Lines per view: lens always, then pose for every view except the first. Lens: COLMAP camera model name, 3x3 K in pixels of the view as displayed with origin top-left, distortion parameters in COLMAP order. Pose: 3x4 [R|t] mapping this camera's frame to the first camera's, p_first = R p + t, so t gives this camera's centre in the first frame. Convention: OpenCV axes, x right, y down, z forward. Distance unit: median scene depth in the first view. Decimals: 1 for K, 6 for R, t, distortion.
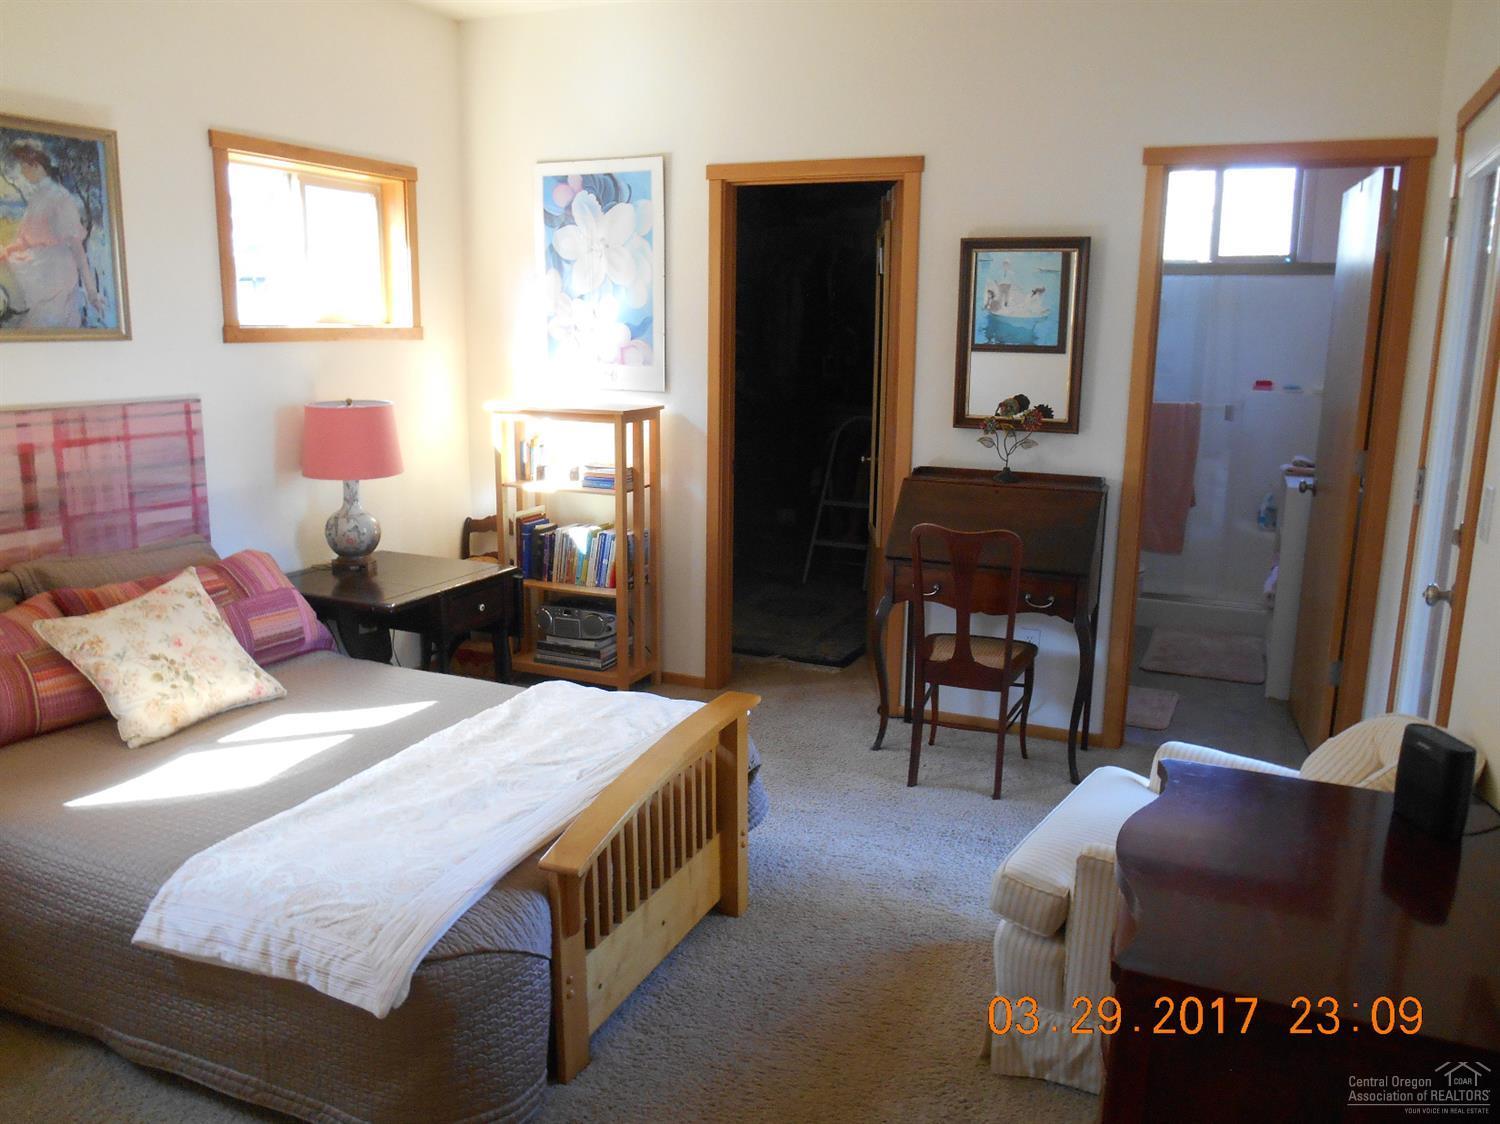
lens RADIAL K [[1147.7, 0, 753.2], [0, 1147.7, 560.3], [0, 0, 1]] dist [-0.033154, 0.004100]
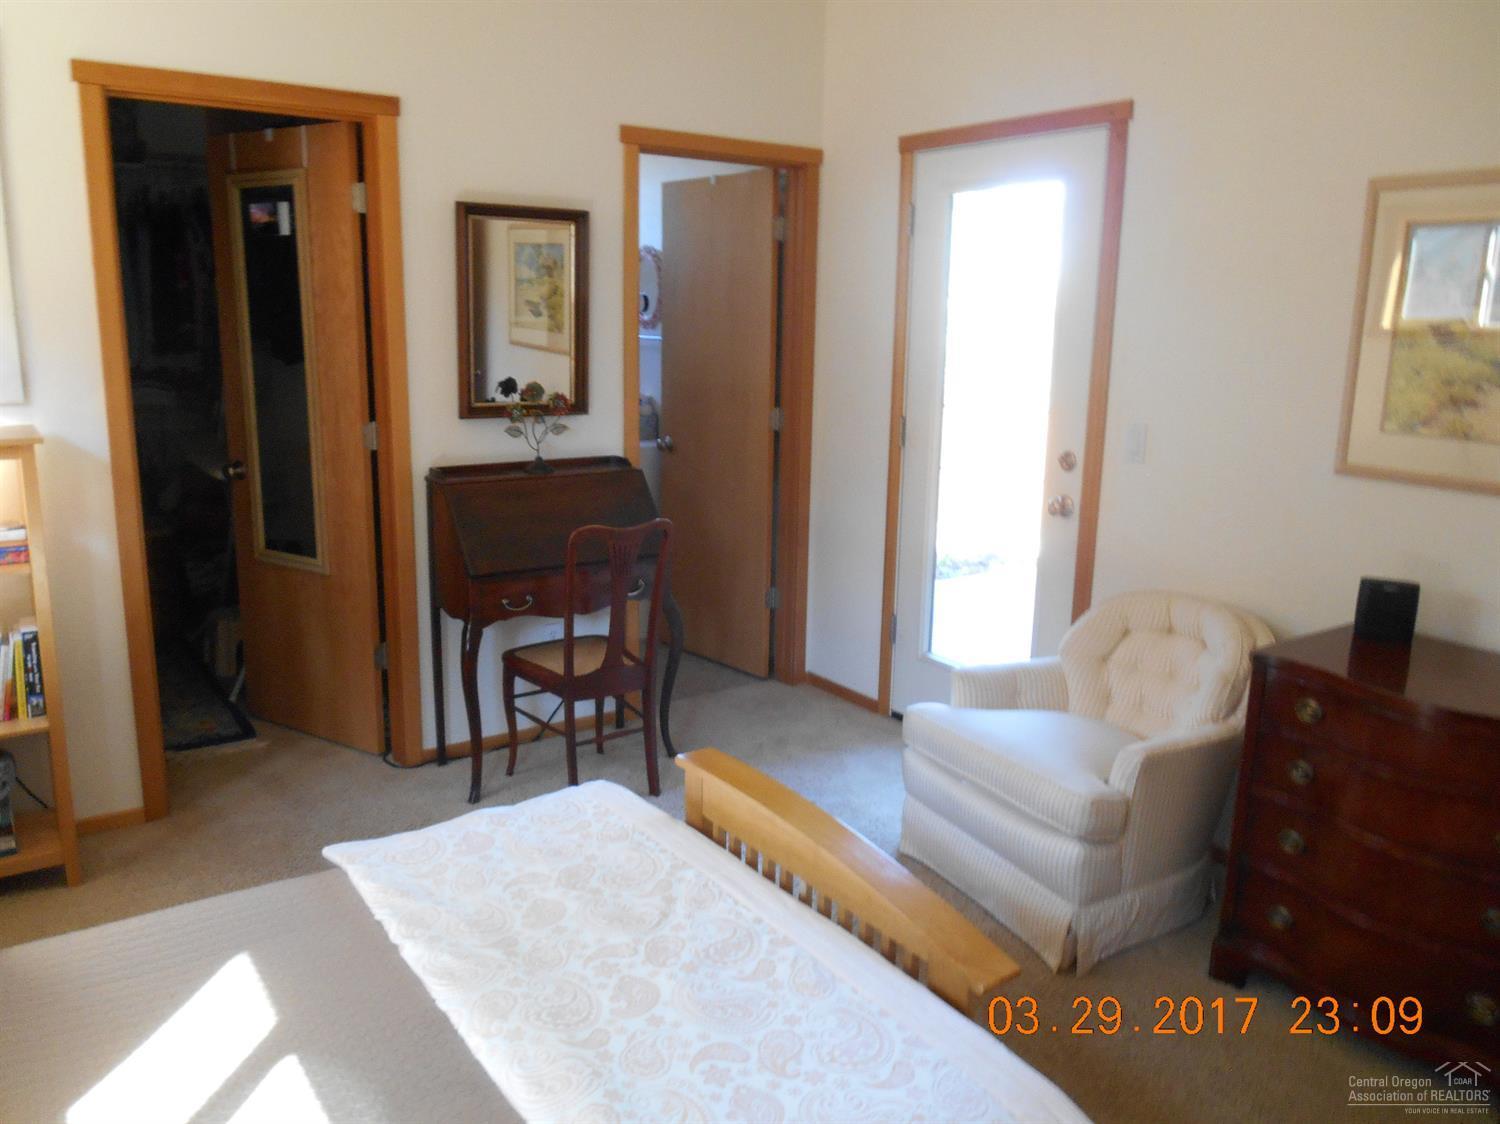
lens RADIAL K [[1147.7, 0, 753.2], [0, 1147.7, 560.3], [0, 0, 1]] dist [-0.033154, 0.004100]
pose [[0.519782, -0.186427, 0.833710, -0.574889], [0.156201, 0.980187, 0.121797, -0.102790], [-0.839898, 0.066919, 0.538603, 0.439216]]
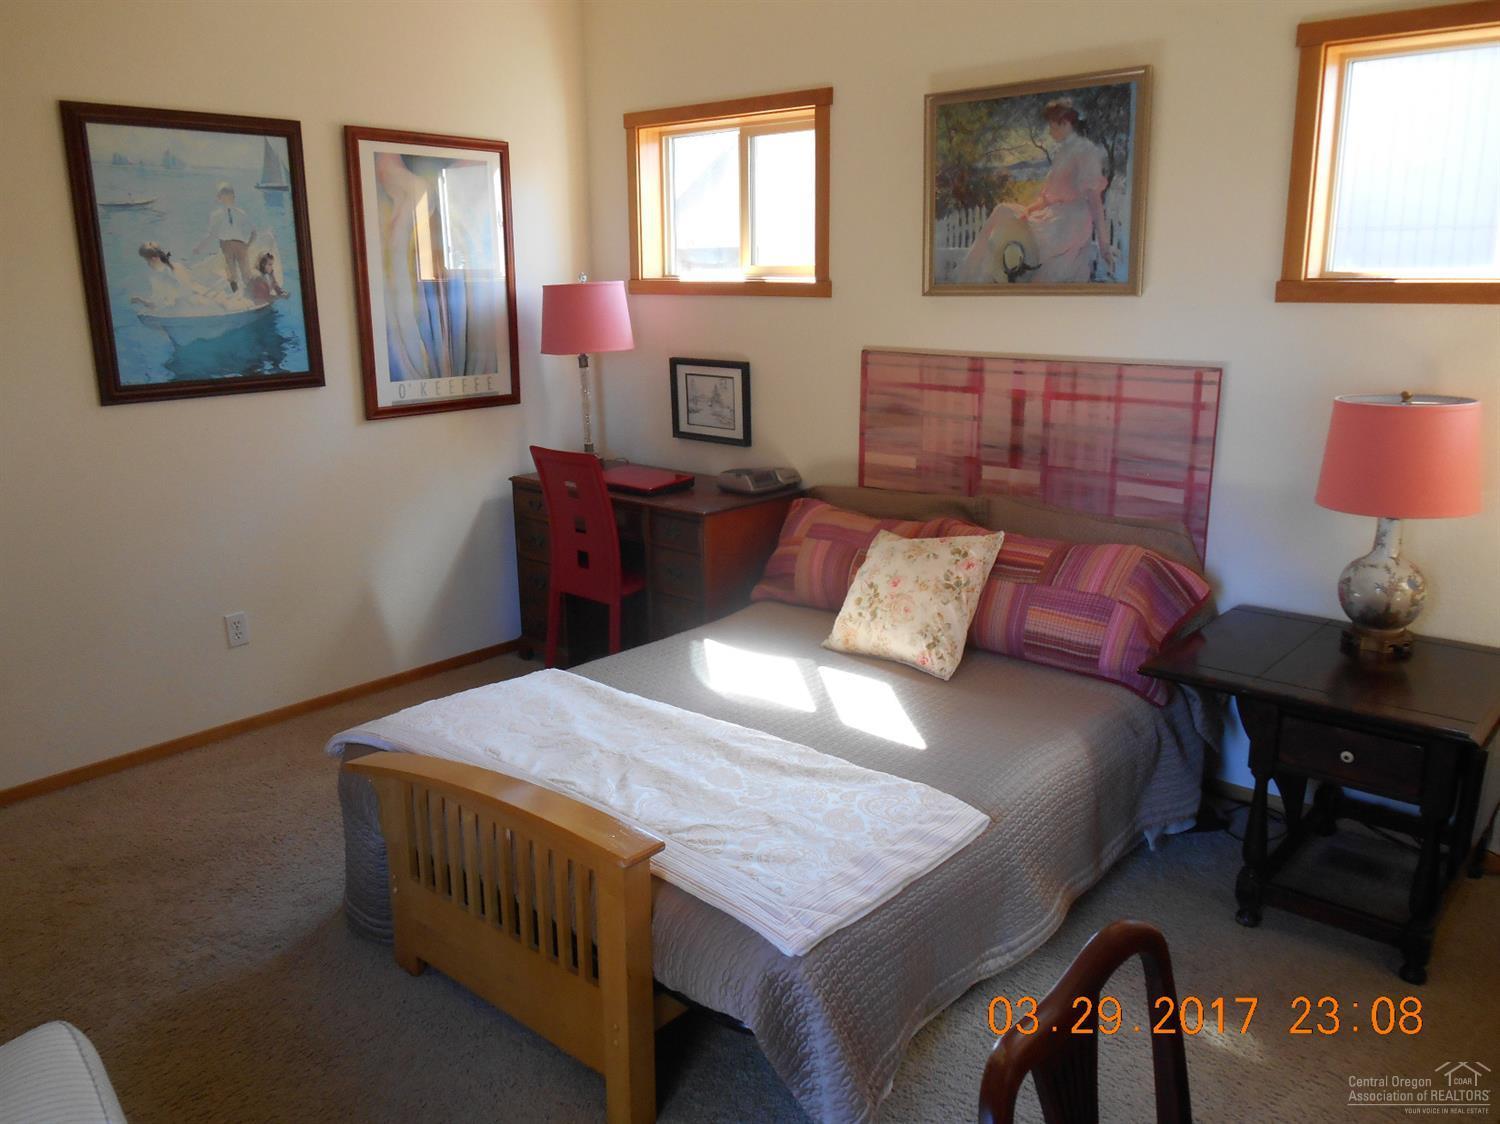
lens RADIAL K [[1147.7, 0, 753.2], [0, 1147.7, 560.3], [0, 0, 1]] dist [-0.033154, 0.004100]
pose [[-0.298538, 0.219971, -0.928702, 0.473250], [-0.184568, 0.941401, 0.282309, -0.204085], [0.936381, 0.255689, -0.240445, 1.027804]]
